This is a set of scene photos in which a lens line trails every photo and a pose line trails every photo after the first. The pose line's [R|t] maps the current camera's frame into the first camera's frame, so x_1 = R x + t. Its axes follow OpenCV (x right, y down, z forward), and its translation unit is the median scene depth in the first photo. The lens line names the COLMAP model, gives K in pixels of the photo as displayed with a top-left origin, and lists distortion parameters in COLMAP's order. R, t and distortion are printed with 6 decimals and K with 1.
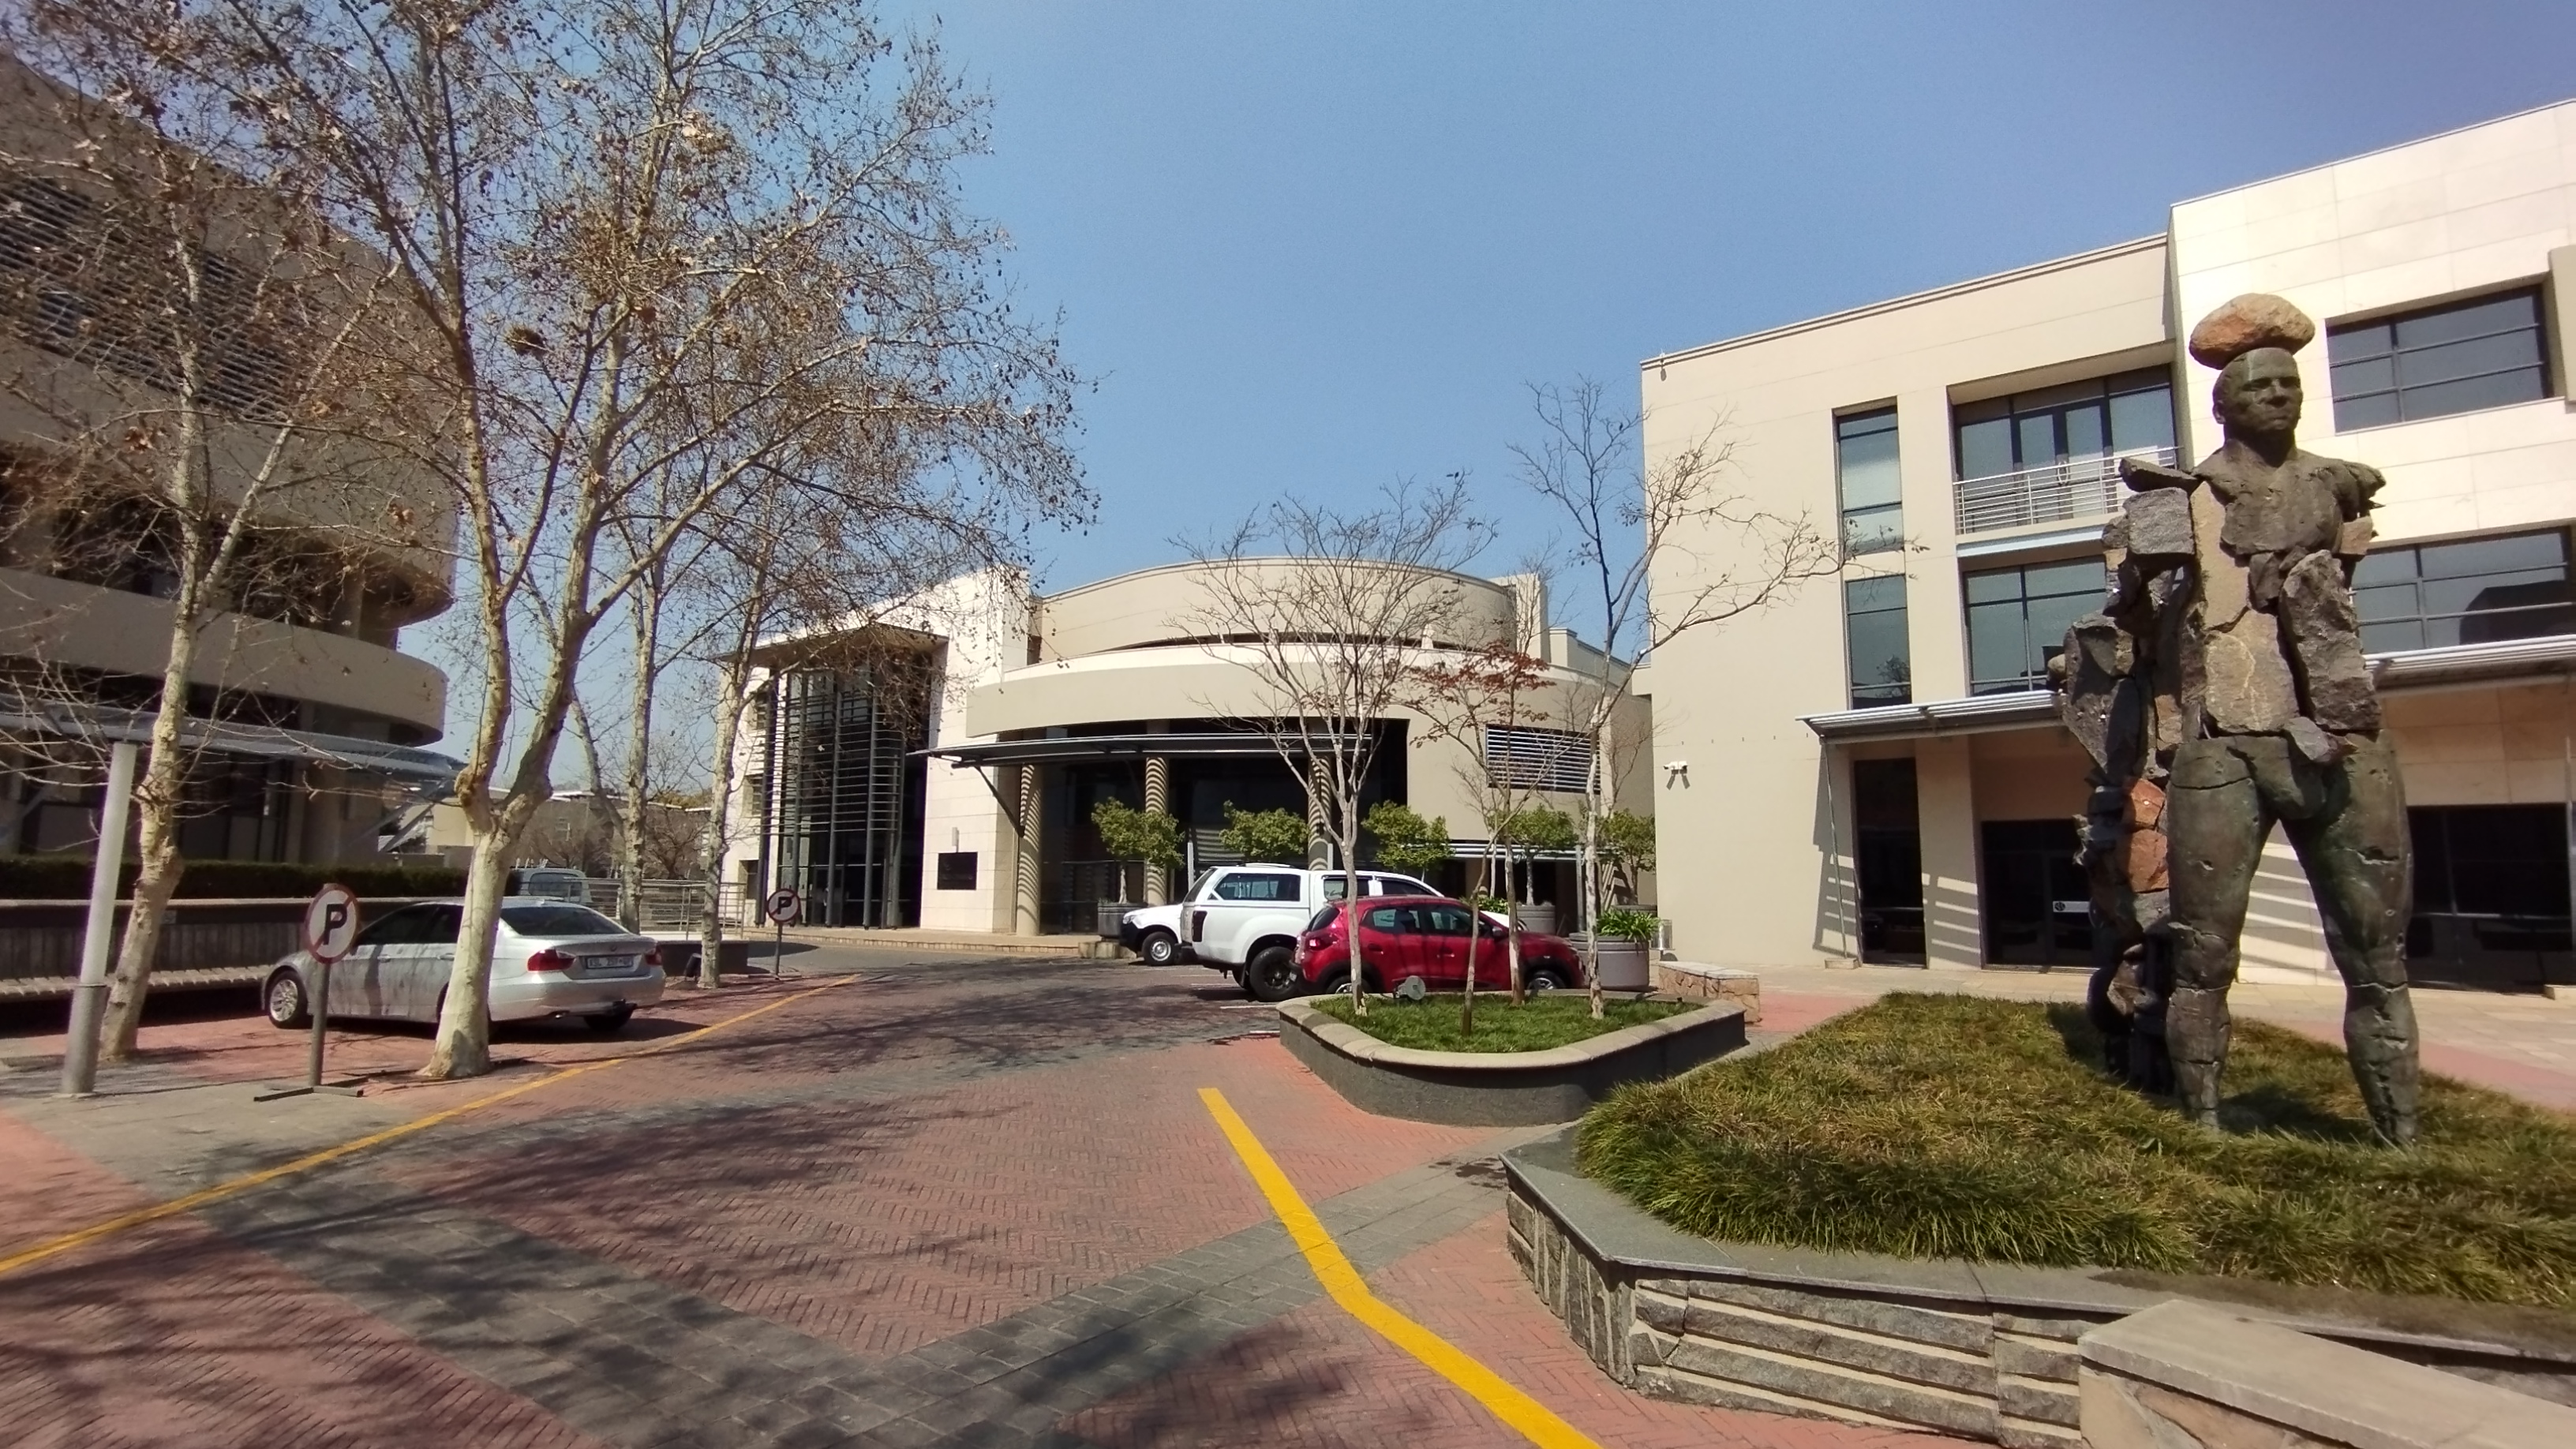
lens RADIAL K [[1210.1, 0, 1345.6], [0, 1210.1, 734.9], [0, 0, 1]] dist [0.002169, 0.000160]
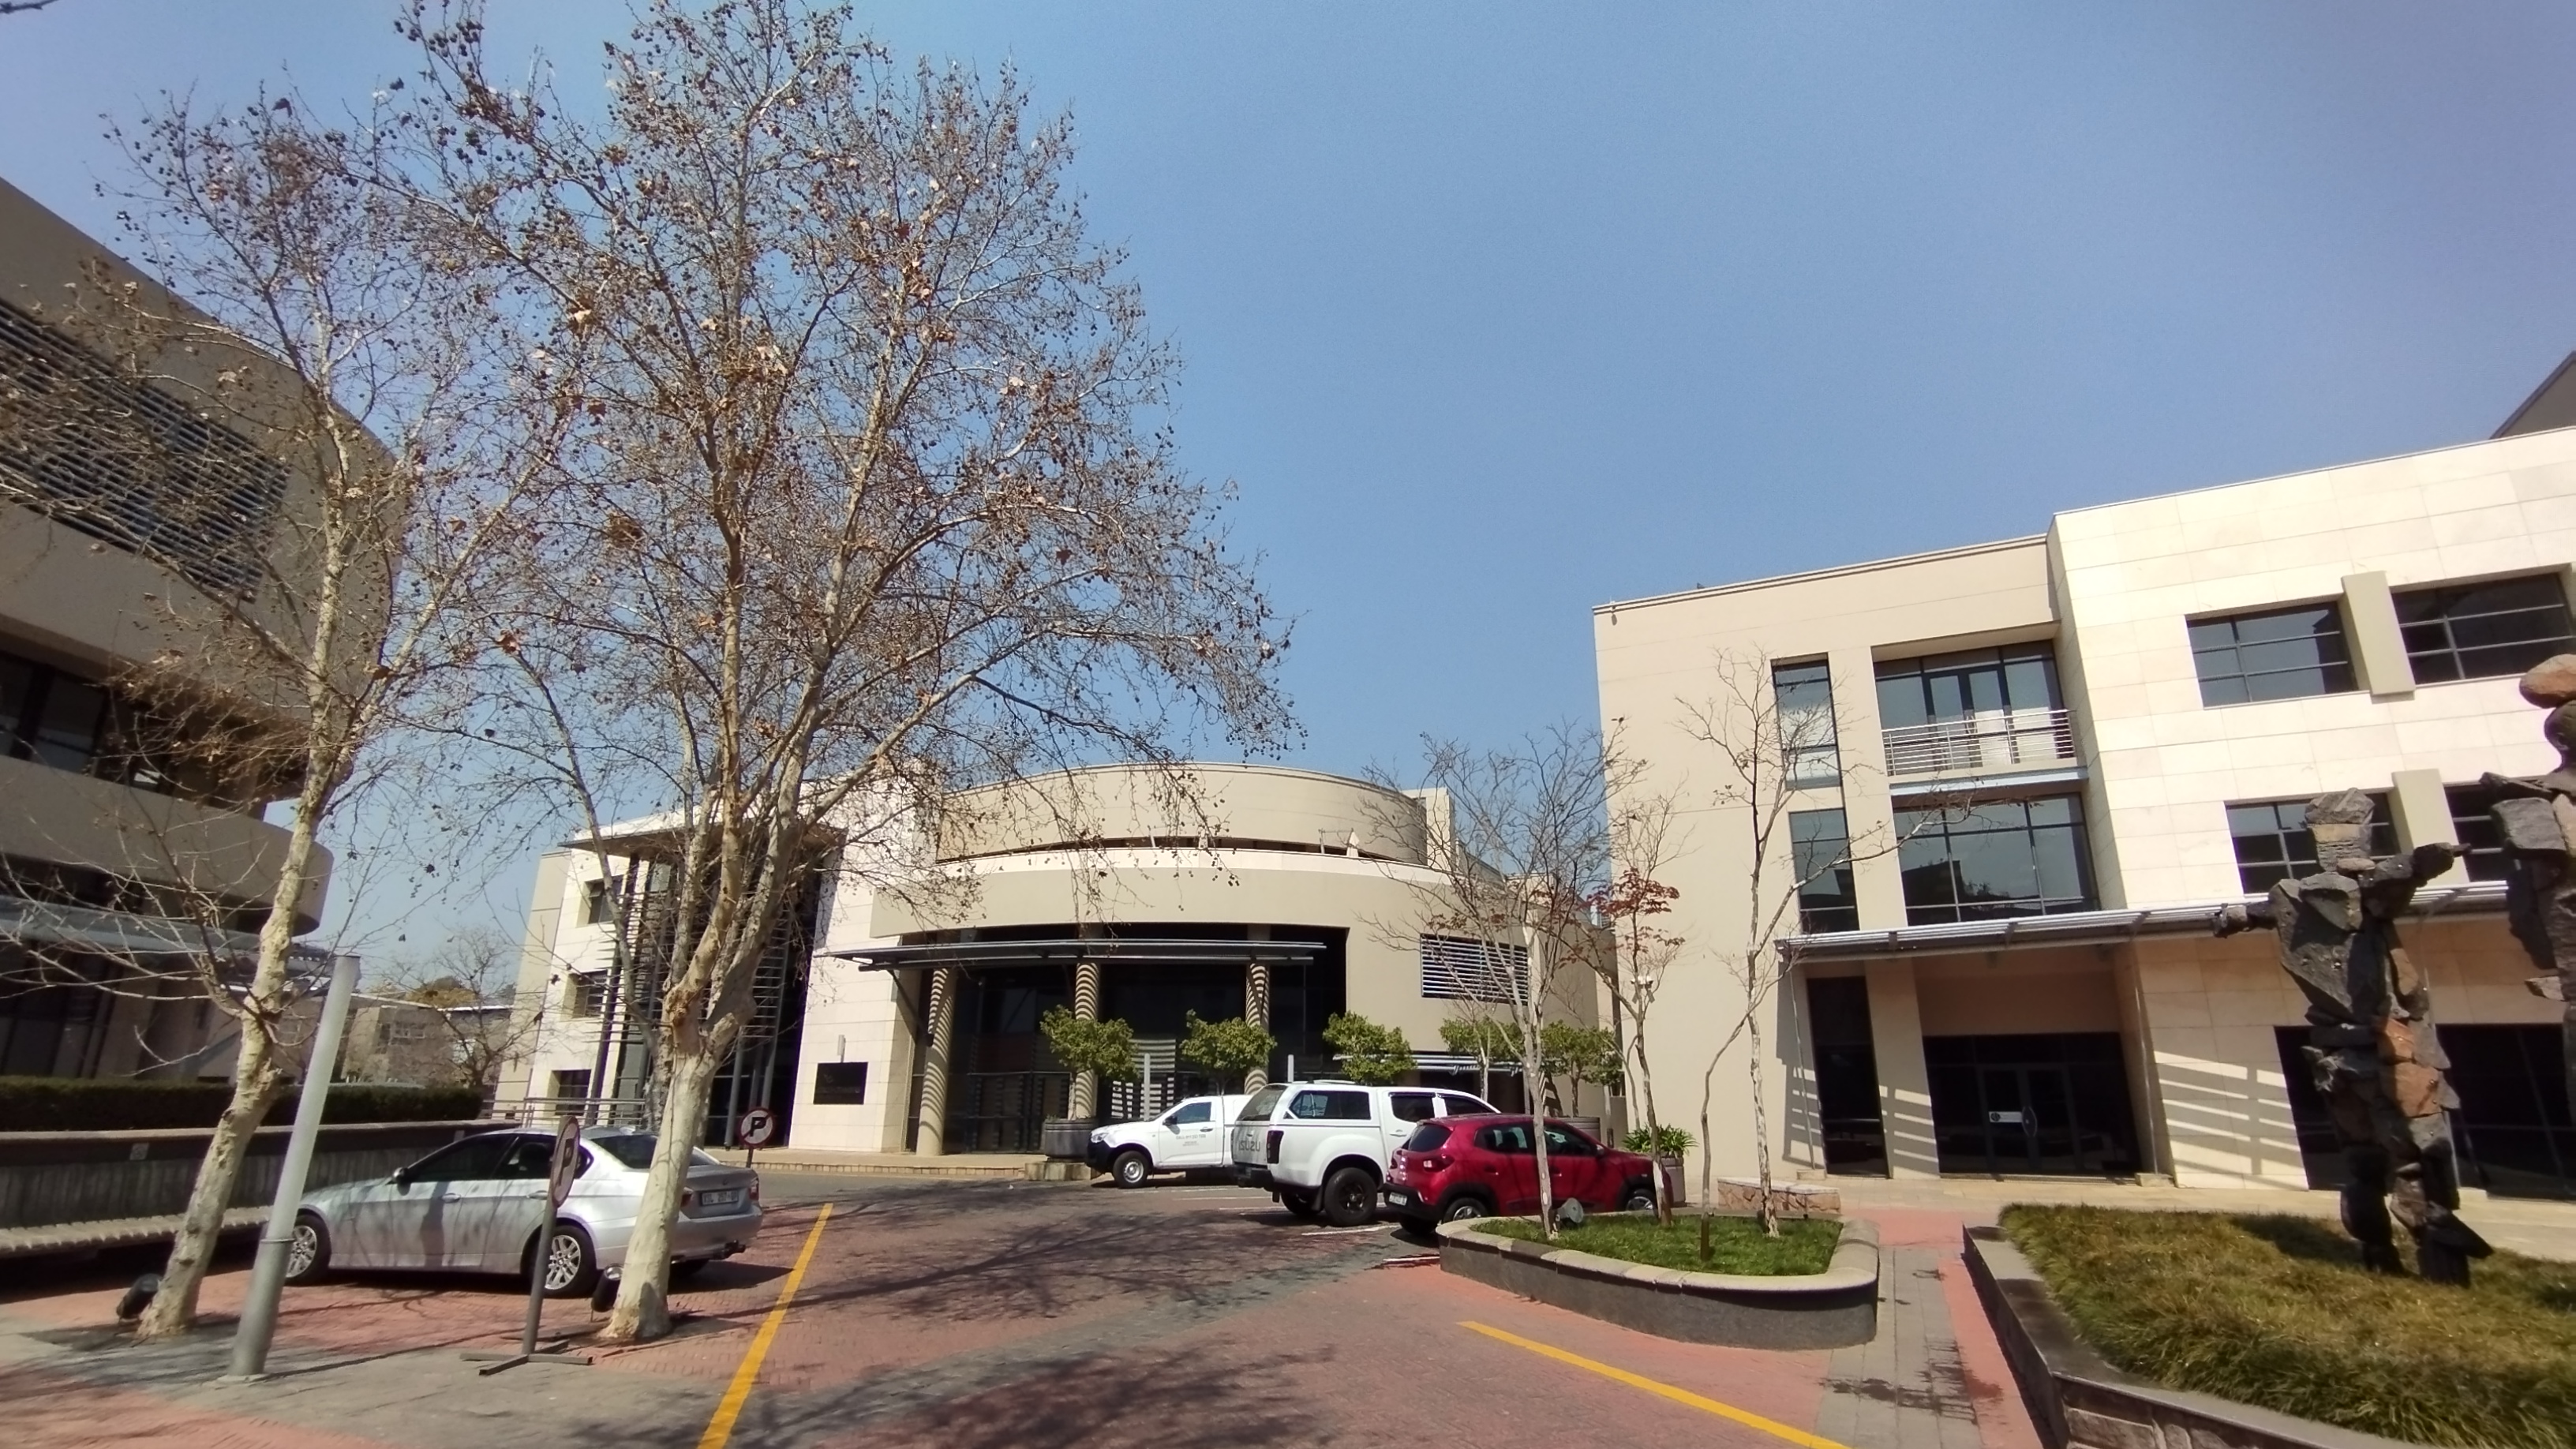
lens RADIAL K [[1214.6, 0, 1331.9], [0, 1214.6, 738.8], [0, 0, 1]] dist [-0.011920, 0.012532]
pose [[0.984451, 0.045290, 0.169720, -0.327857], [-0.017760, 0.986902, -0.160341, -0.014600], [-0.174759, 0.154834, 0.972361, -0.017680]]
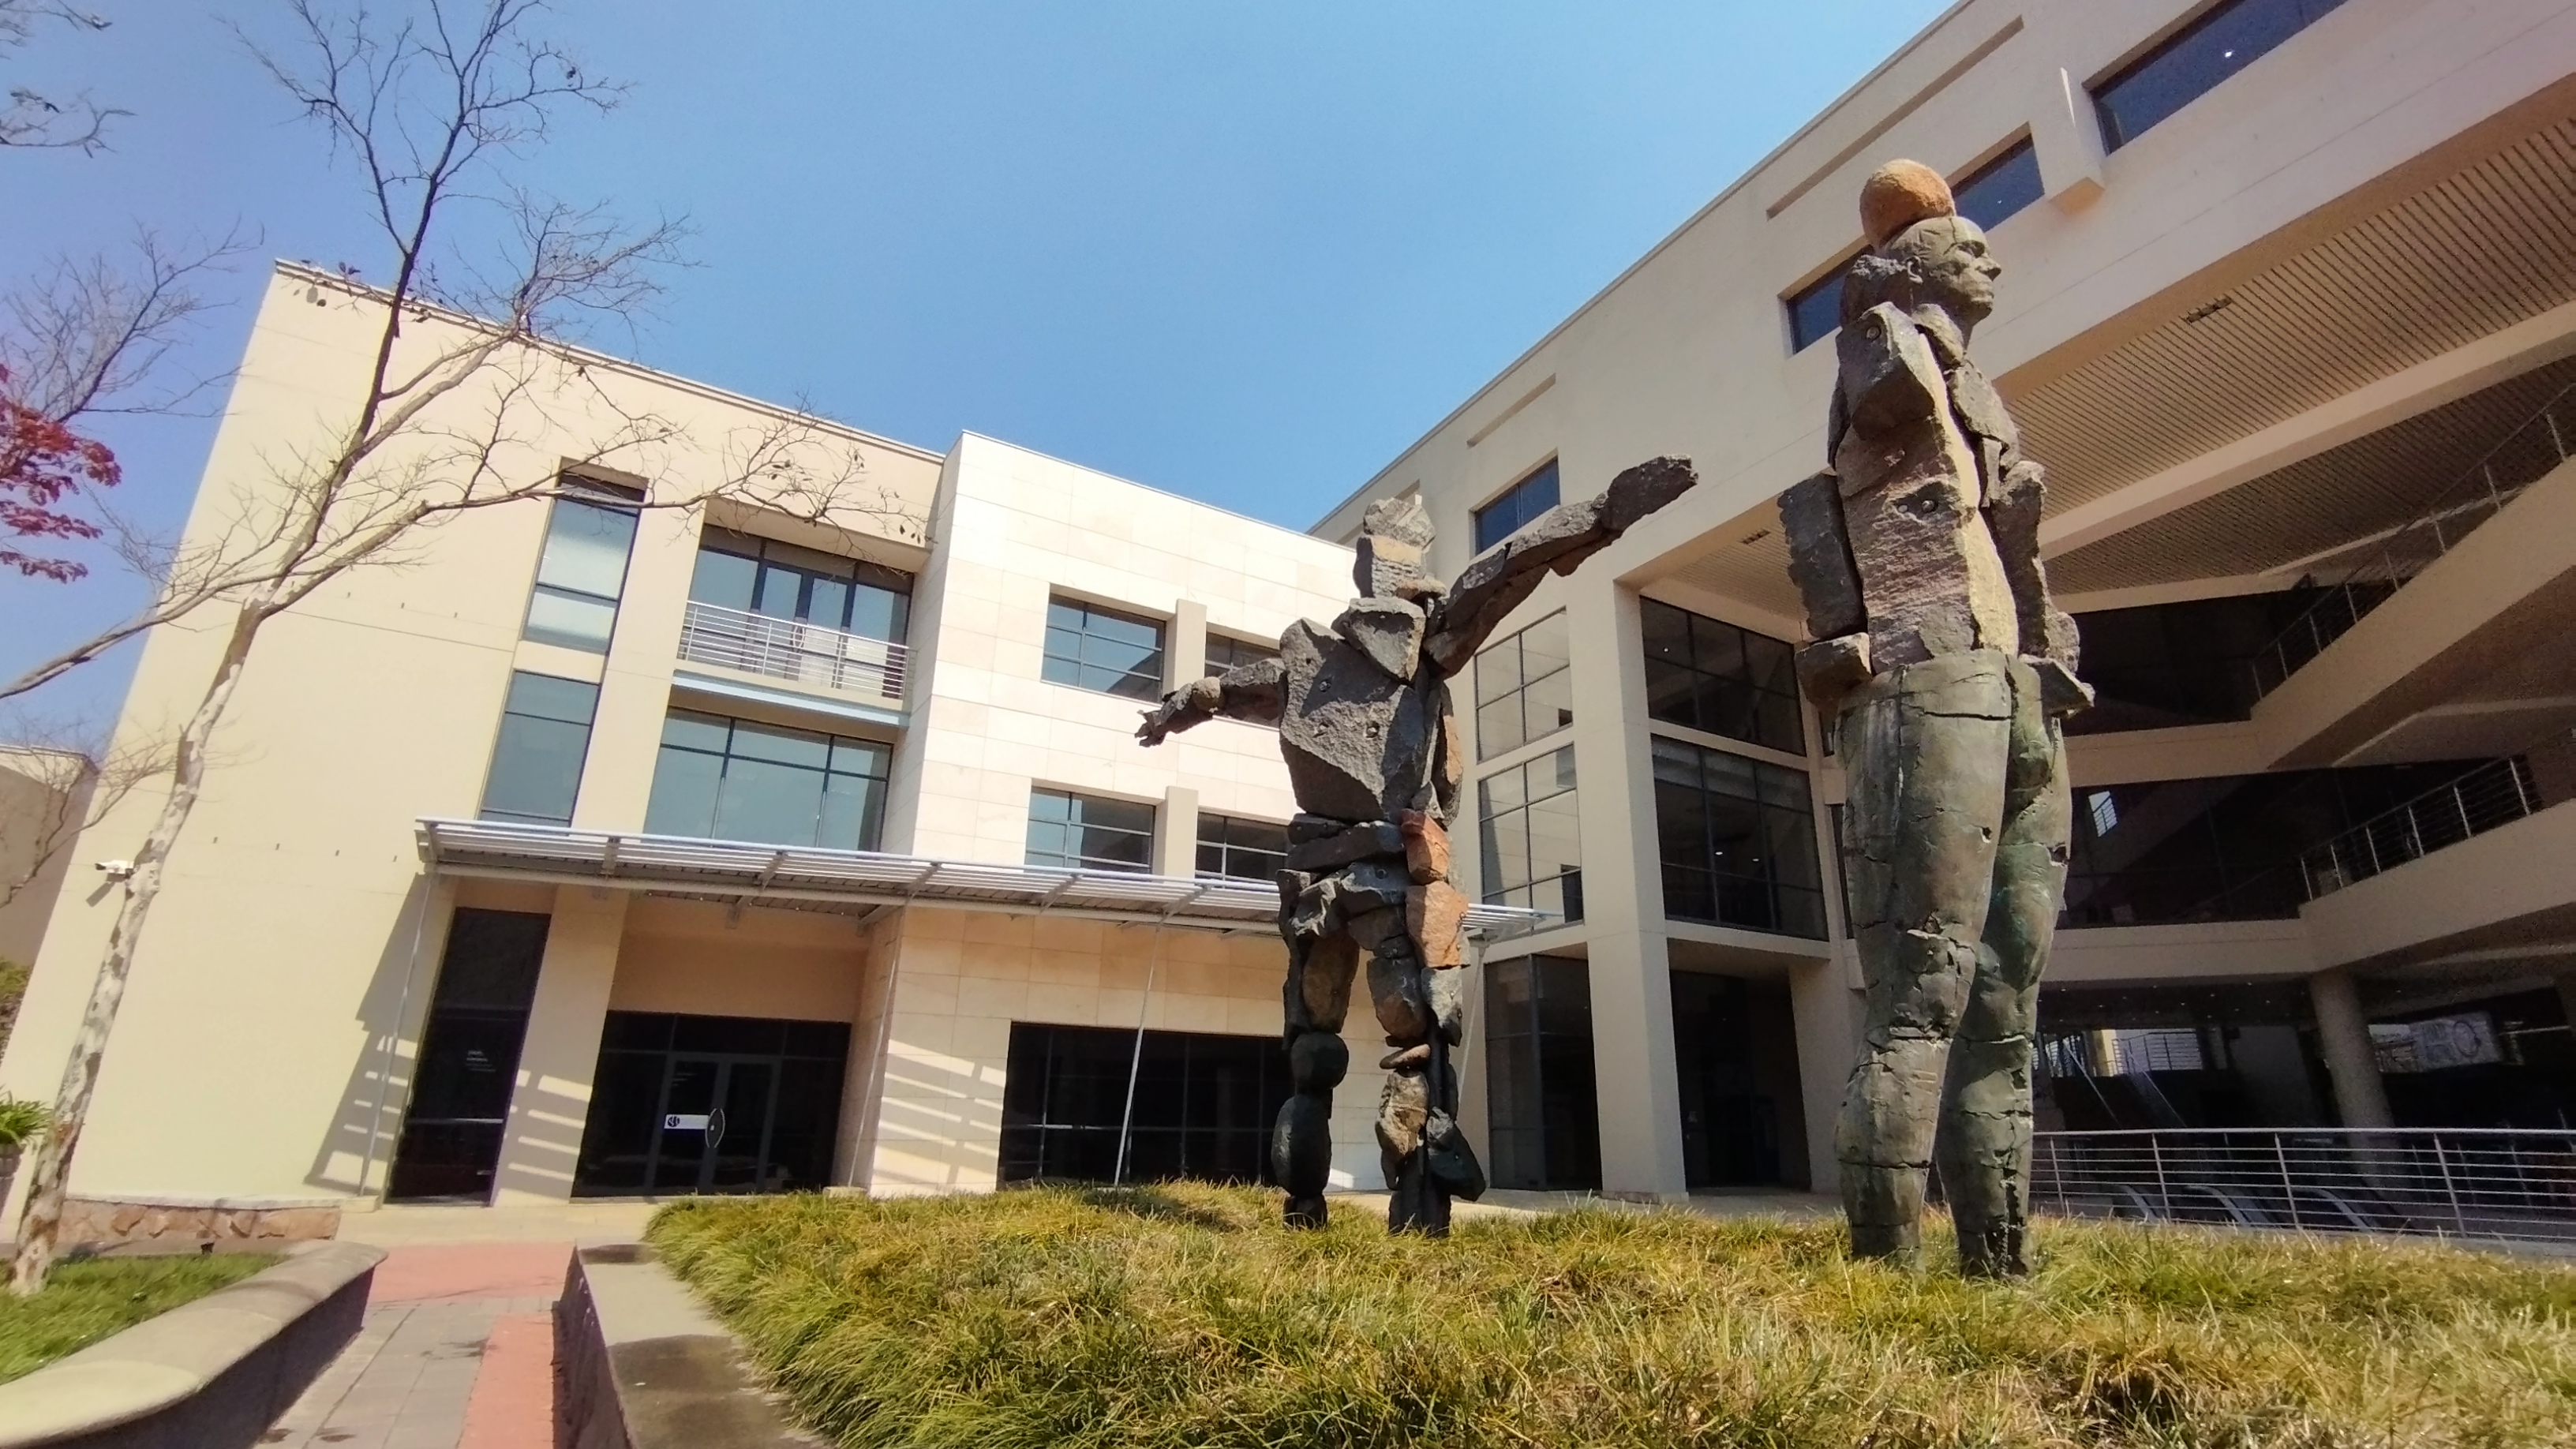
lens RADIAL K [[1175.4, 0, 1337.4], [0, 1175.4, 755.9], [0, 0, 1]] dist [-0.010536, 0.000417]
pose [[0.399154, 0.290890, 0.869516, 0.004129], [-0.113016, 0.956716, -0.268182, 0.107898], [-0.909892, 0.008777, 0.414753, 0.413801]]
